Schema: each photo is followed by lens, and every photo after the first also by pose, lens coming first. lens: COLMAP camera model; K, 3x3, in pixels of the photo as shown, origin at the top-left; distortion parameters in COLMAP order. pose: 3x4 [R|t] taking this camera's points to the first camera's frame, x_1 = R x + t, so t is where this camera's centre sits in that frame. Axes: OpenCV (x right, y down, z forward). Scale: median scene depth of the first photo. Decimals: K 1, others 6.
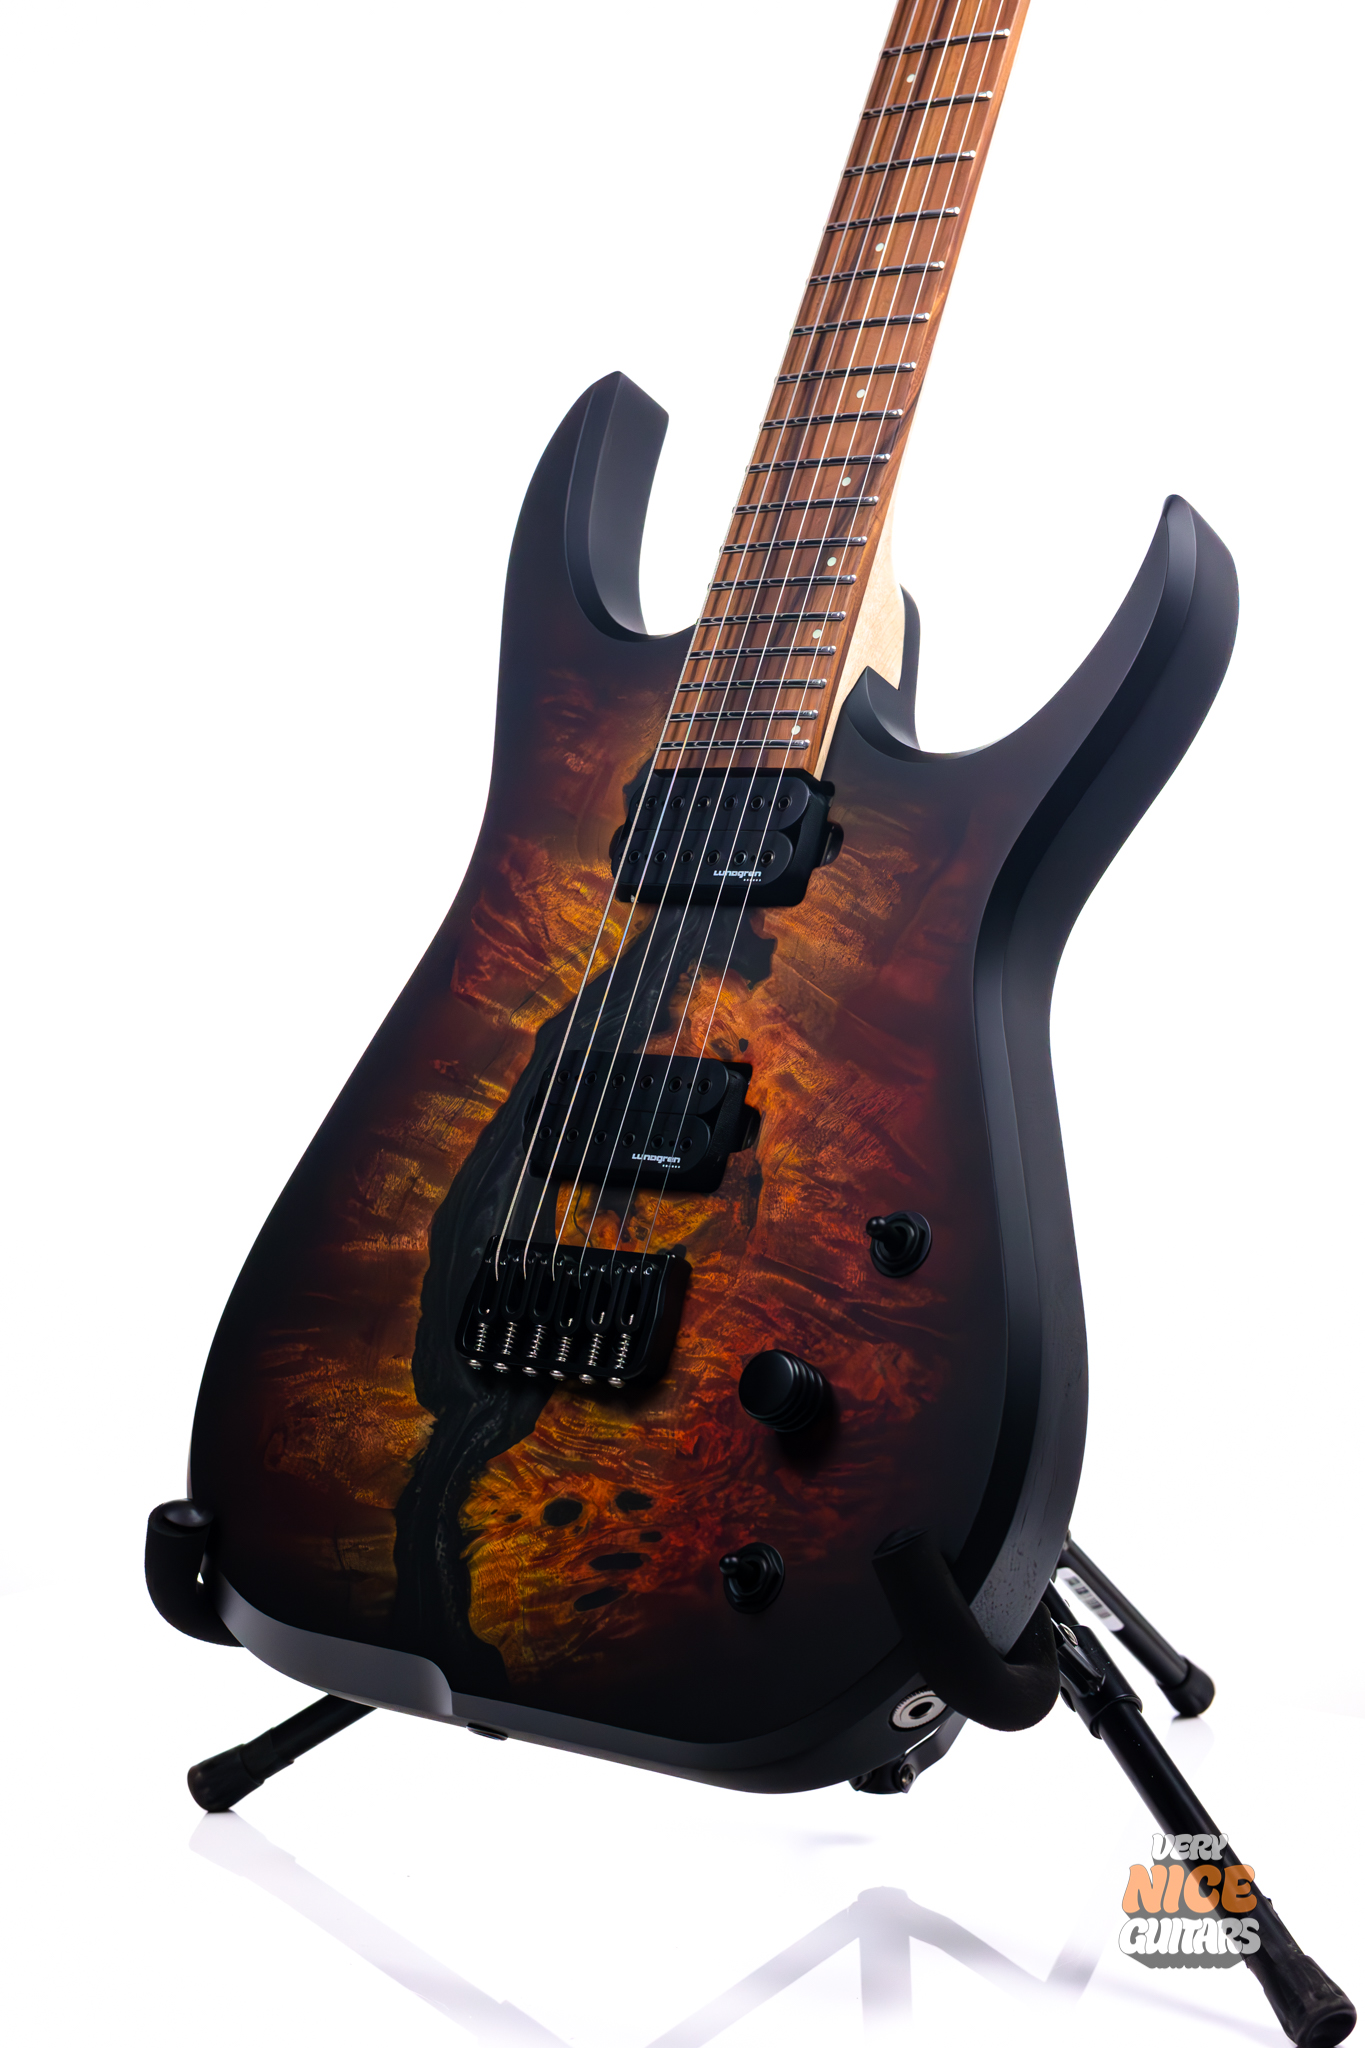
lens RADIAL K [[3498.1, 0, 690.0], [0, 3498.1, 1028.8], [0, 0, 1]] dist [-0.019665, 0.000000]
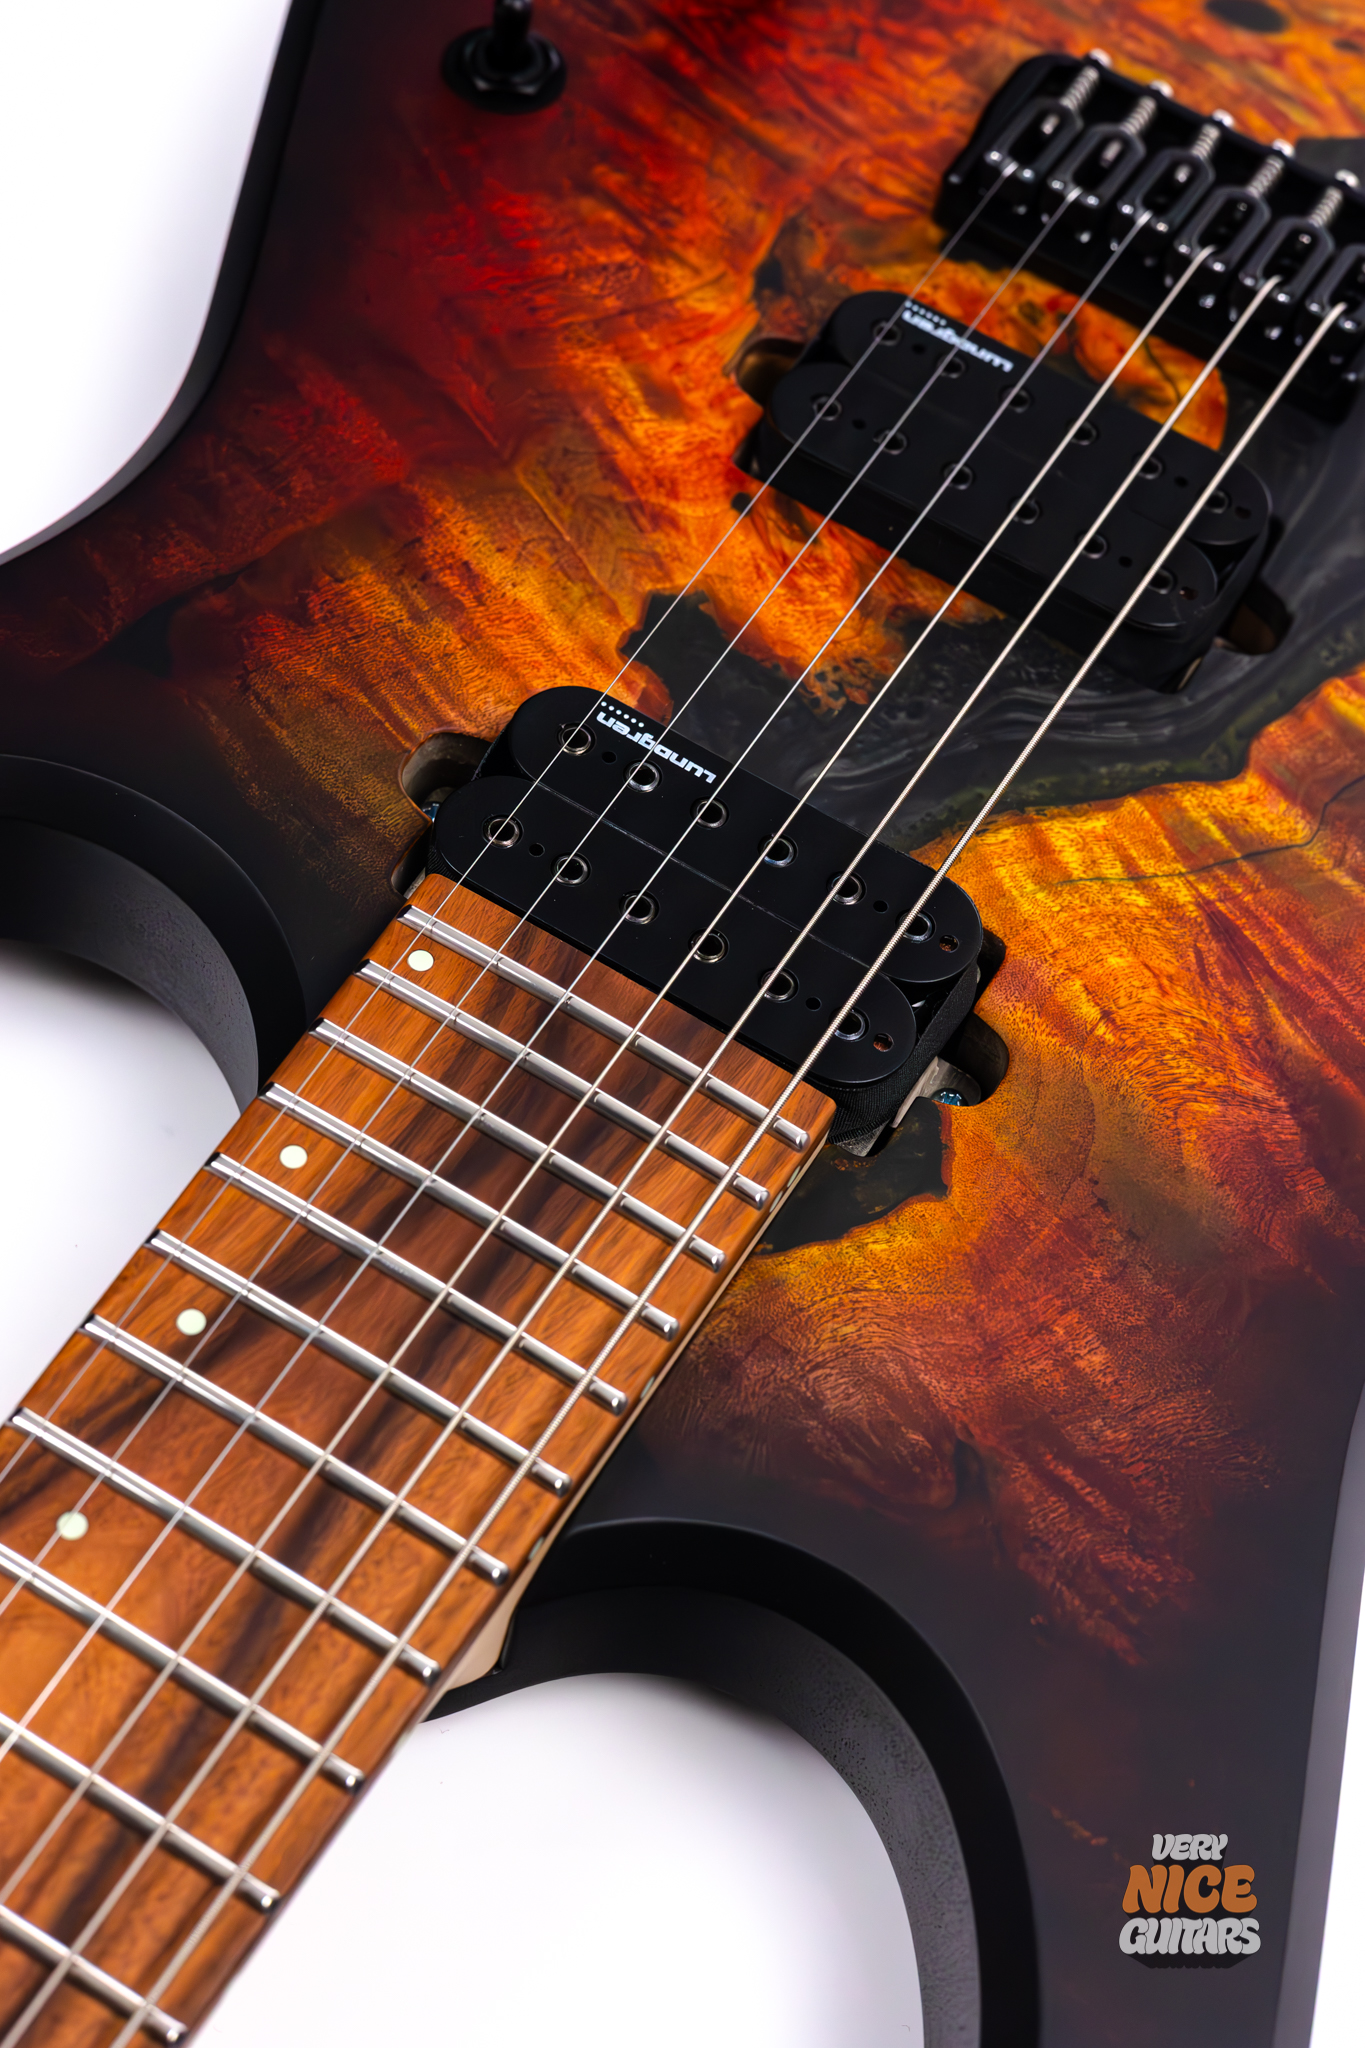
lens RADIAL K [[3246.8, 0, 677.4], [0, 3246.8, 984.9], [0, 0, 1]] dist [-0.009163, 0.000000]
pose [[-0.879449, 0.119243, 0.460815, -0.179004], [0.366770, -0.447312, 0.815715, -0.401731], [0.303397, 0.886393, 0.349654, 0.904437]]
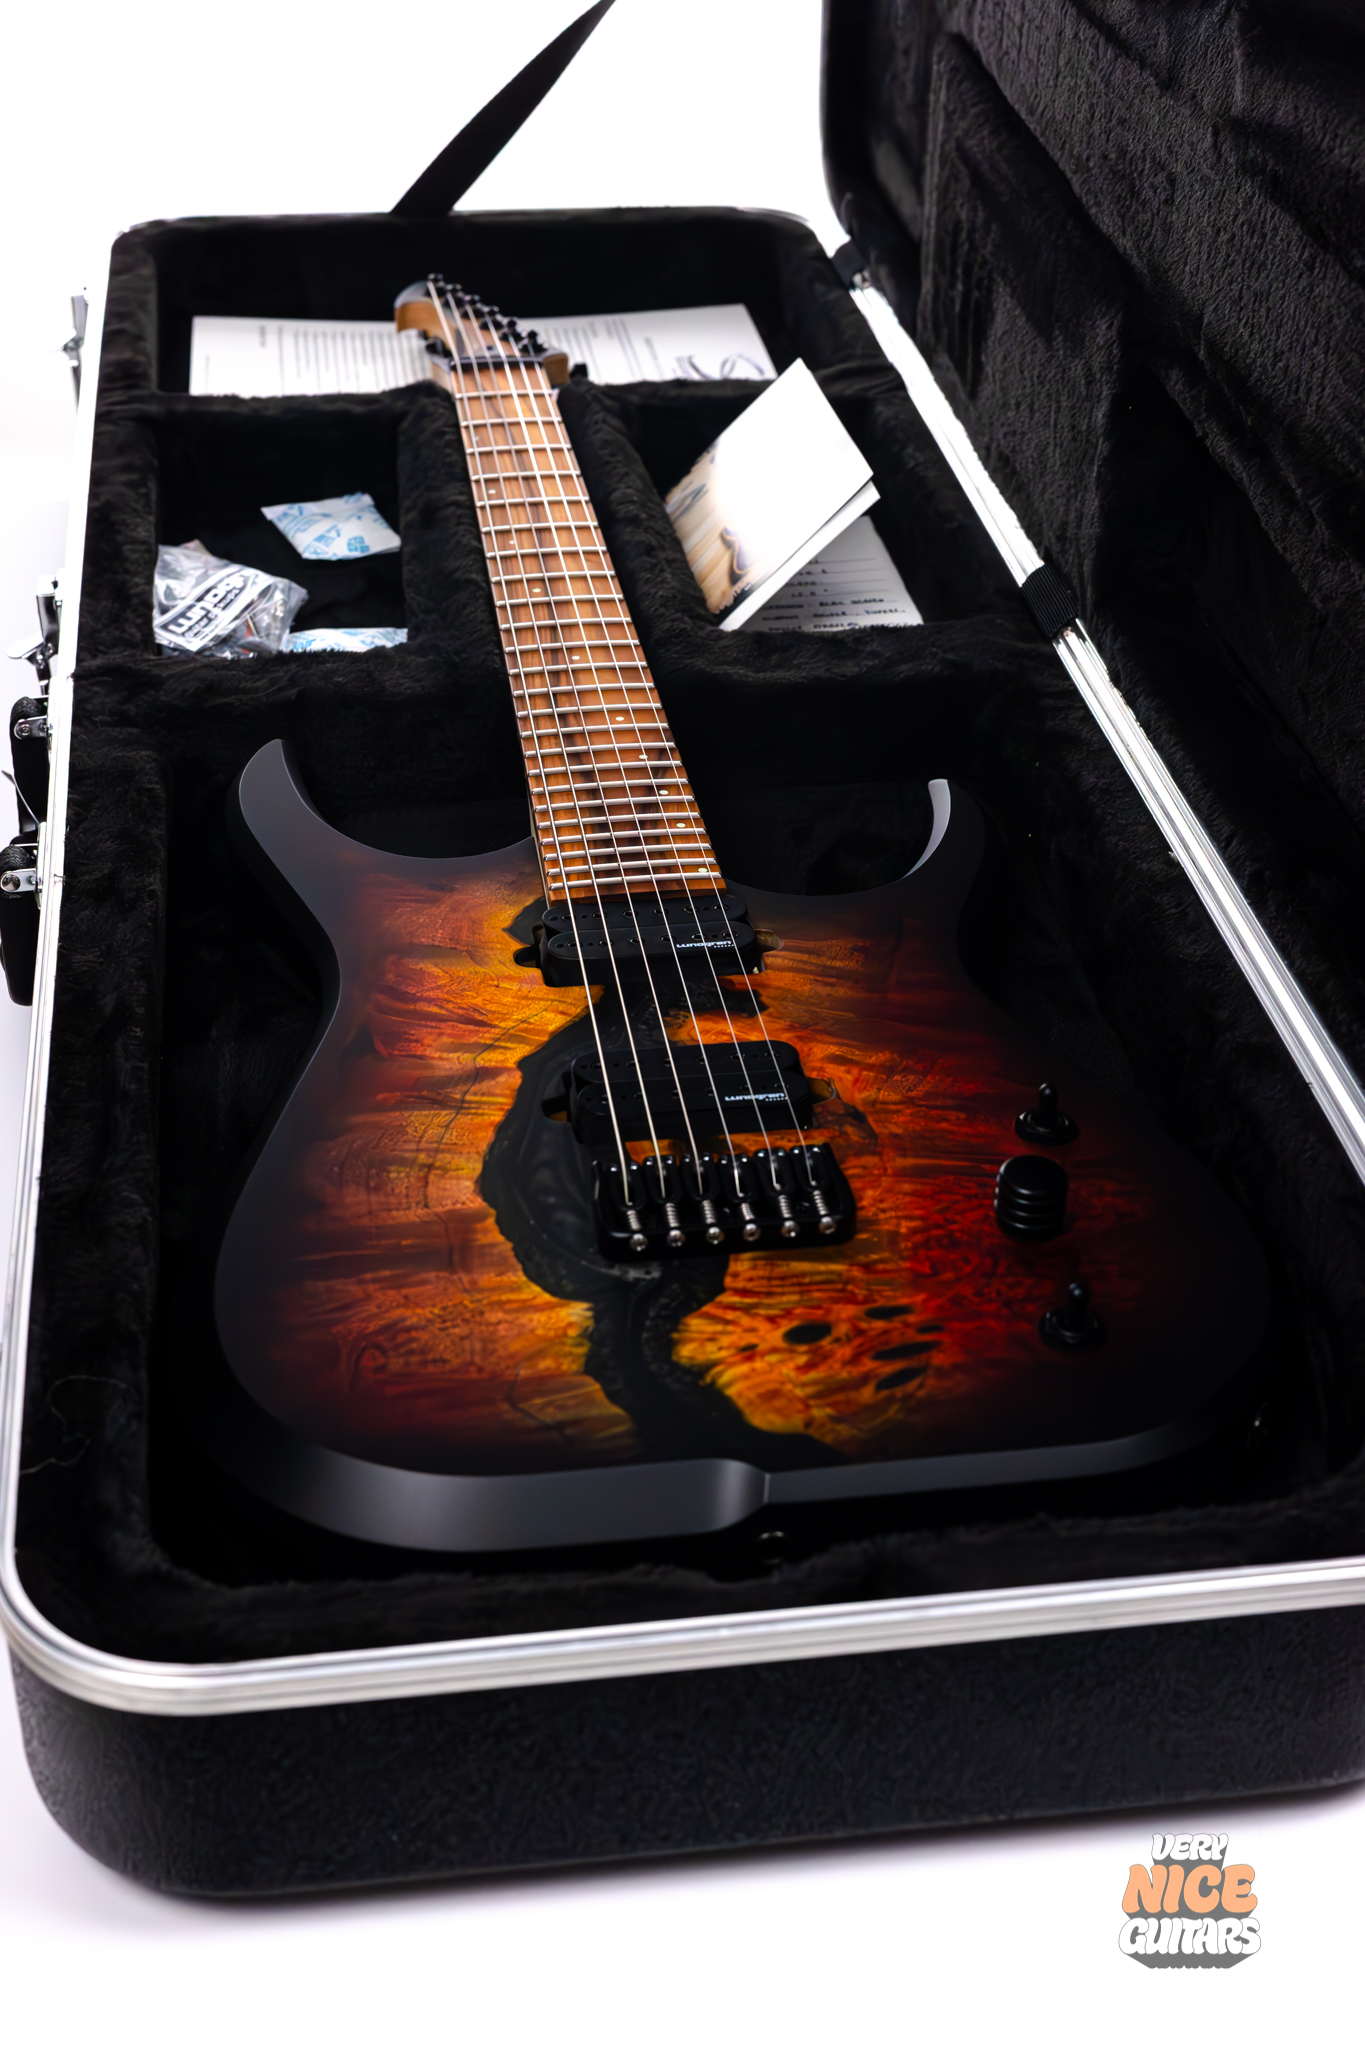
lens RADIAL K [[2990.0, 0, 683.0], [0, 2990.0, 1023.6], [0, 0, 1]] dist [0.011177, 0.000000]
pose [[0.719759, 0.280700, 0.634945, -0.594574], [0.175391, 0.811414, -0.557535, 0.510431], [-0.671703, 0.512654, 0.534790, 0.526591]]
